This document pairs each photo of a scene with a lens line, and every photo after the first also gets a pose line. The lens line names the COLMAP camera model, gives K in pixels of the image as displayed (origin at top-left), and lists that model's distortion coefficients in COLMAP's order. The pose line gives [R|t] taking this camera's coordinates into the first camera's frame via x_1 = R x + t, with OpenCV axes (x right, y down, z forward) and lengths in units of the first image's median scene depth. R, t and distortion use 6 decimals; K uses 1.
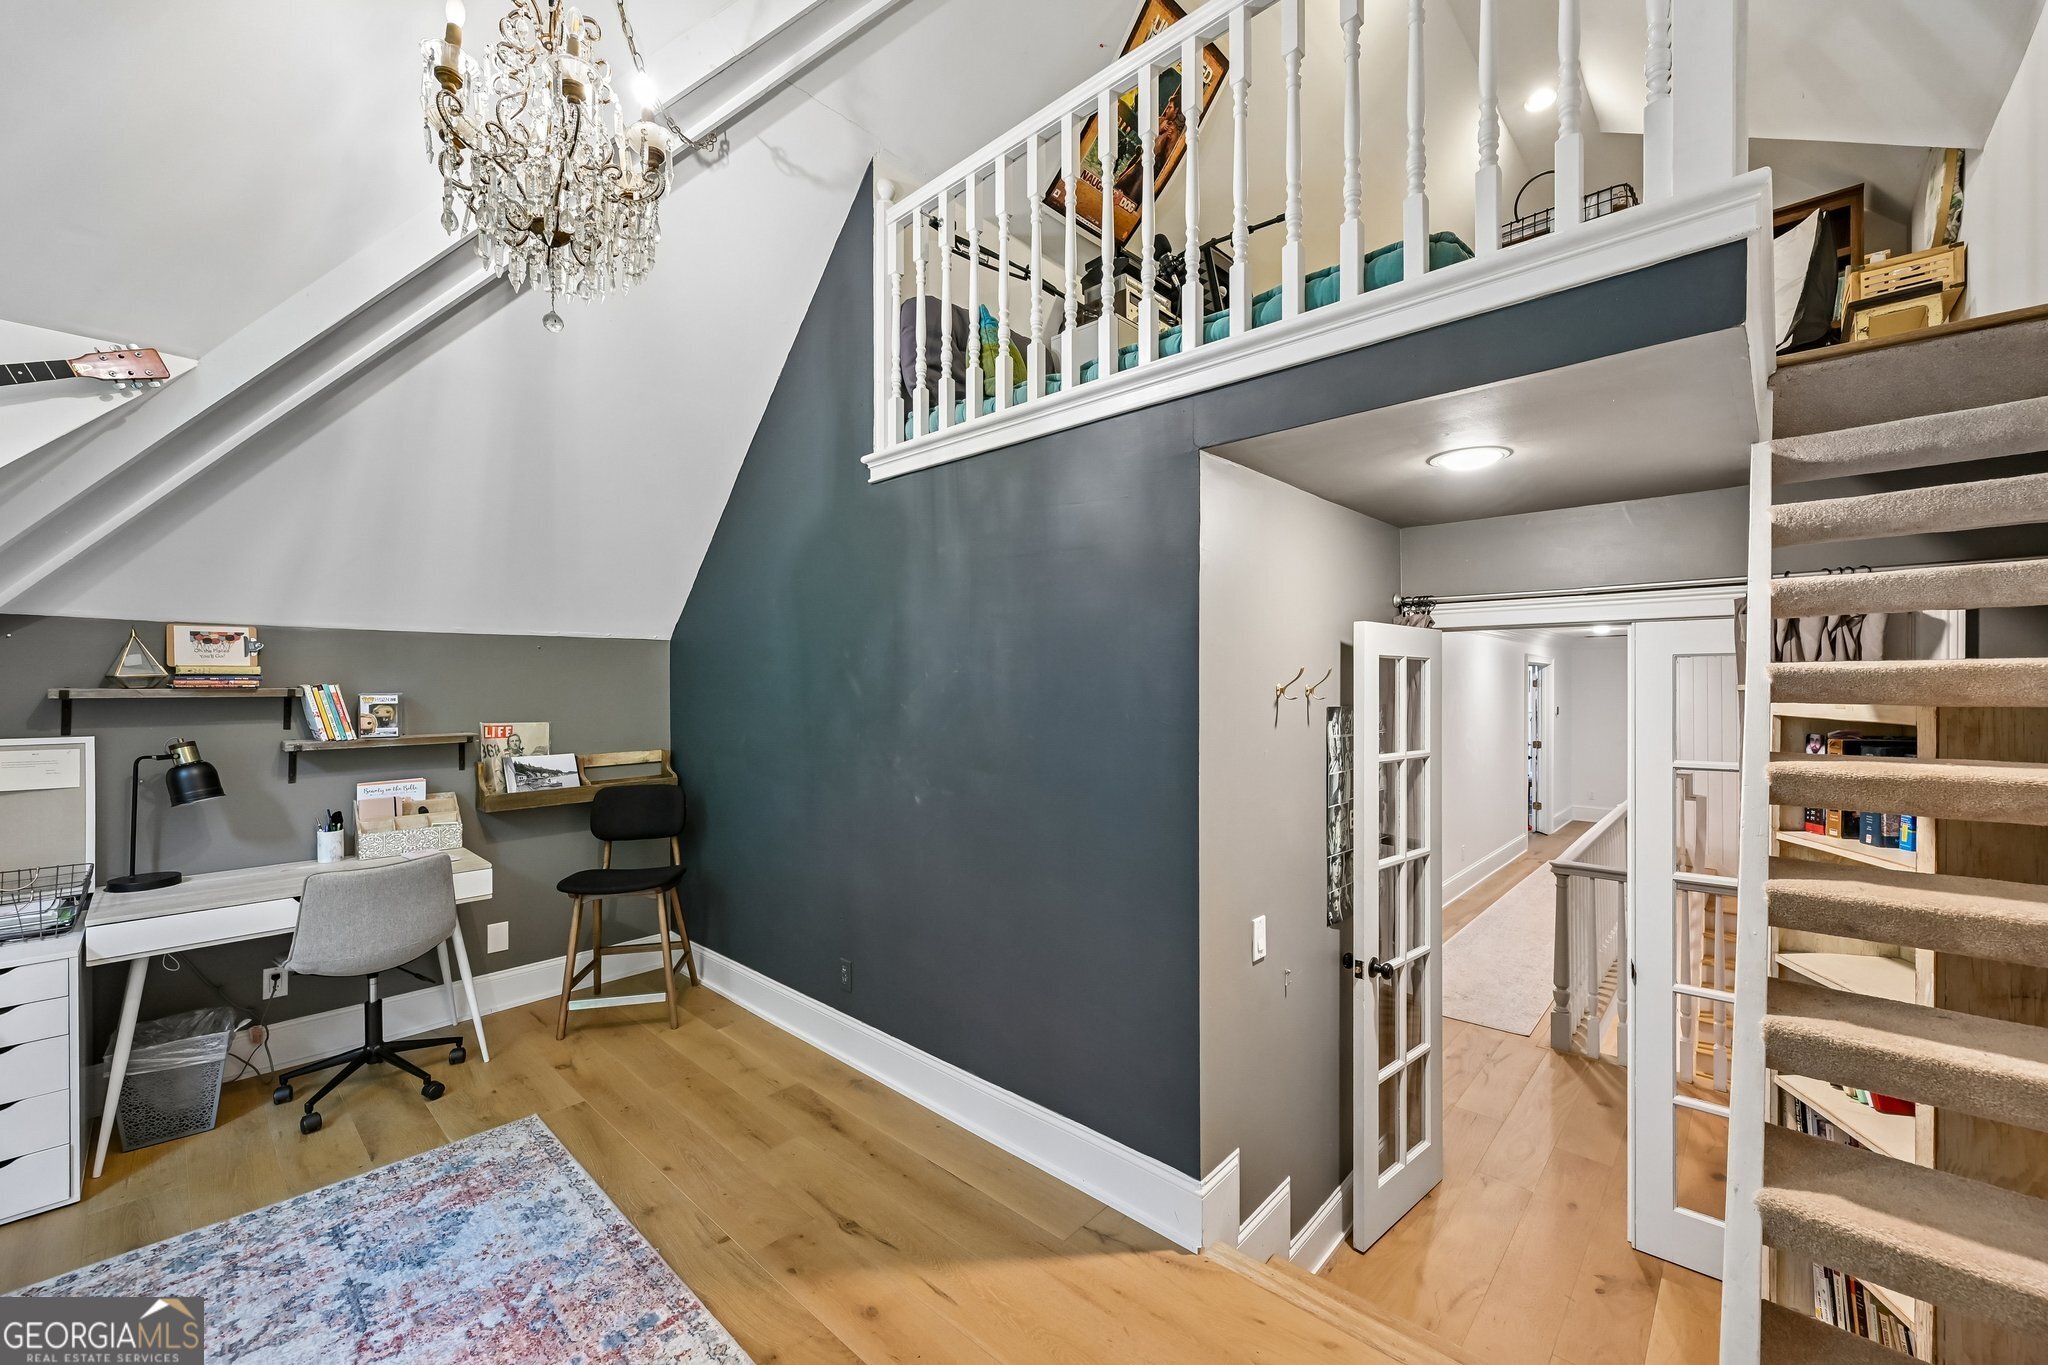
lens RADIAL K [[813.3, 0, 1002.6], [0, 813.3, 688.6], [0, 0, 1]] dist [0.000179, 0.000017]
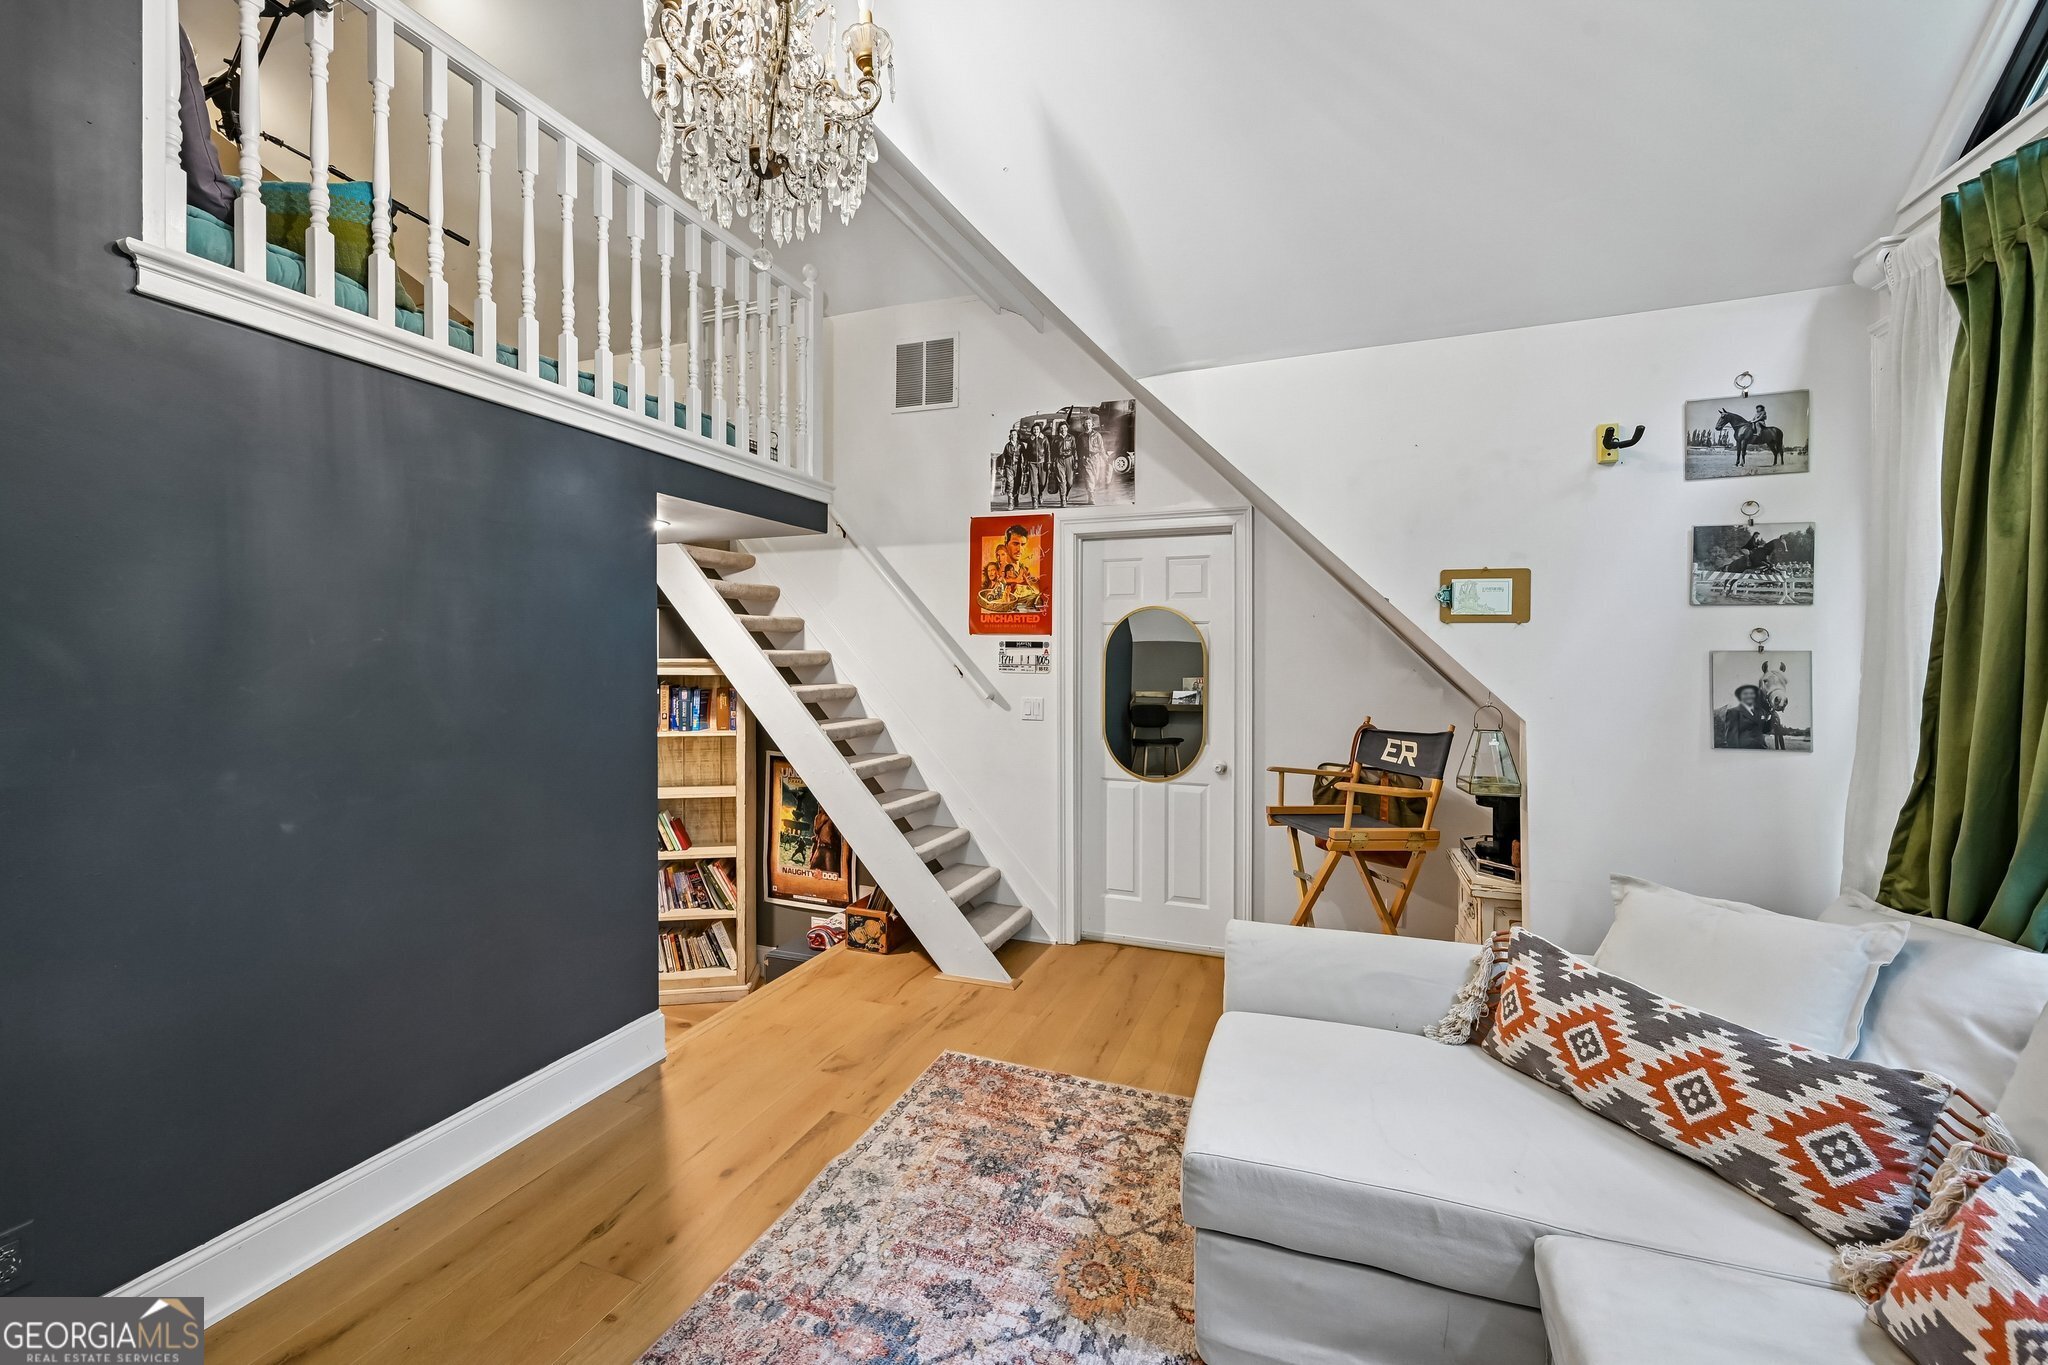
lens RADIAL K [[794.4, 0, 1035.8], [0, 794.4, 679.0], [0, 0, 1]] dist [0.000000, 0.000025]
pose [[-0.400306, -0.004604, 0.916370, -0.906470], [0.003006, 0.999975, 0.006337, 0.010195], [-0.916377, 0.005292, -0.400282, 0.659648]]
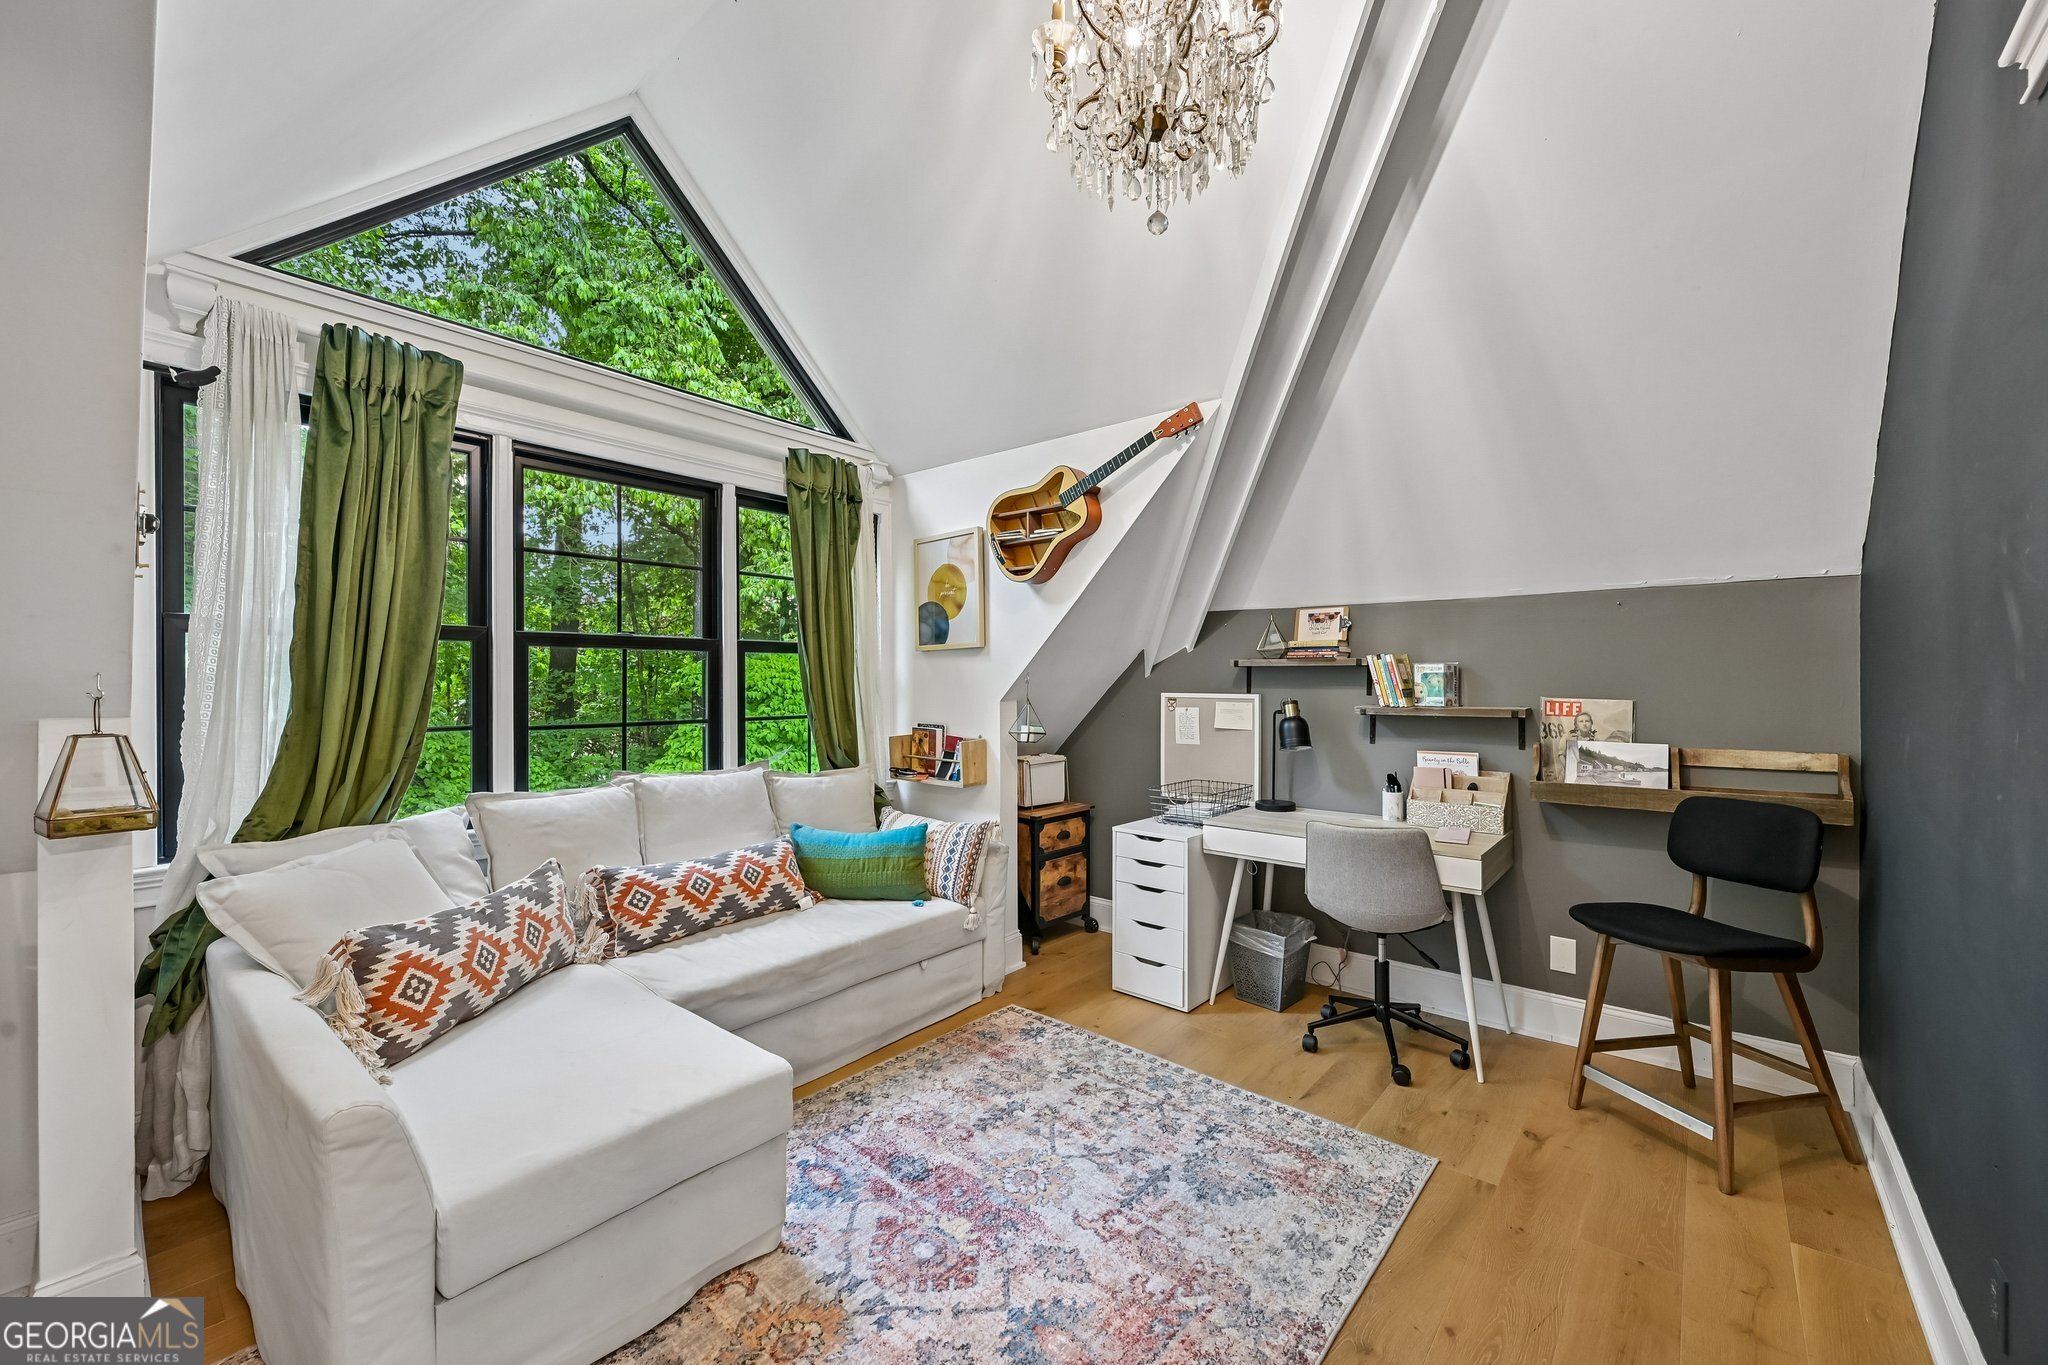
lens RADIAL K [[794.4, 0, 1035.8], [0, 794.4, 679.0], [0, 0, 1]] dist [0.000000, 0.000025]
pose [[0.069392, 0.000914, -0.997589, 0.192293], [-0.009785, 0.999952, 0.000235, 0.033731], [0.997541, 0.009745, 0.069398, 0.492729]]
